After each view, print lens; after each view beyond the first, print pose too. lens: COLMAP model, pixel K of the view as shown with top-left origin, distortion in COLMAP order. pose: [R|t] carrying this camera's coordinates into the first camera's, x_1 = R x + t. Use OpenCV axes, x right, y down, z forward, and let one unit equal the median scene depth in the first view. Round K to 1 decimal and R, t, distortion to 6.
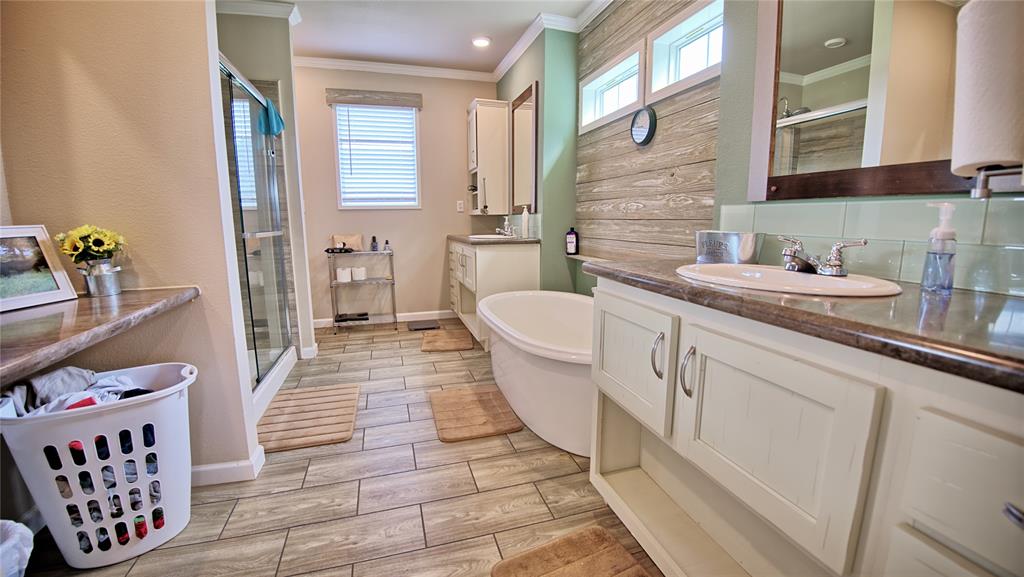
lens RADIAL K [[411.9, 0, 511.1], [0, 411.9, 285.5], [0, 0, 1]] dist [-0.039126, -0.003292]
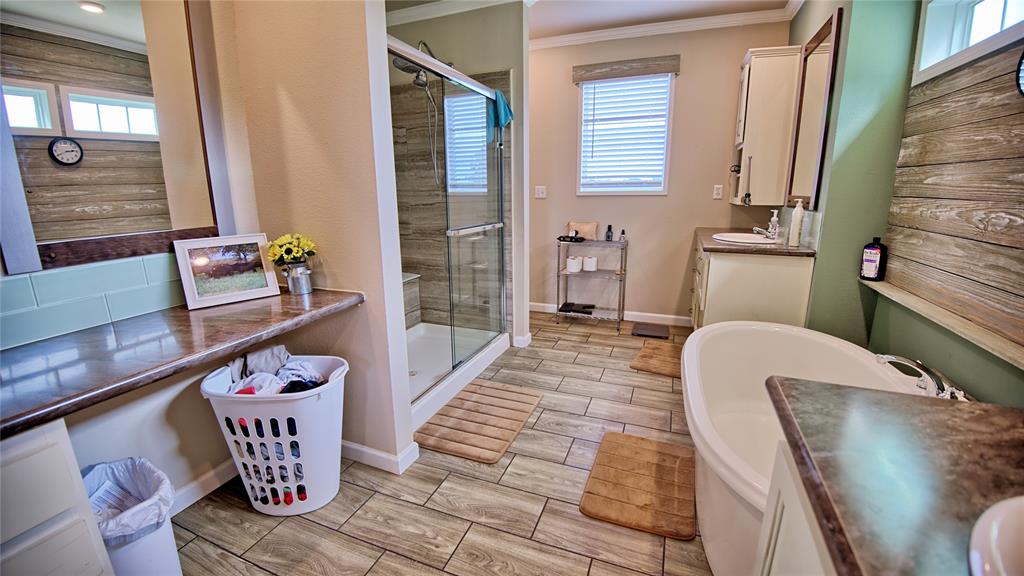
lens RADIAL K [[411.9, 0, 511.1], [0, 411.9, 285.0], [0, 0, 1]] dist [-0.039126, -0.003292]
pose [[0.781806, 0.139068, -0.607815, 0.098841], [-0.095153, 0.990002, 0.104122, -0.086615], [0.616218, -0.023568, 0.787223, 0.192286]]
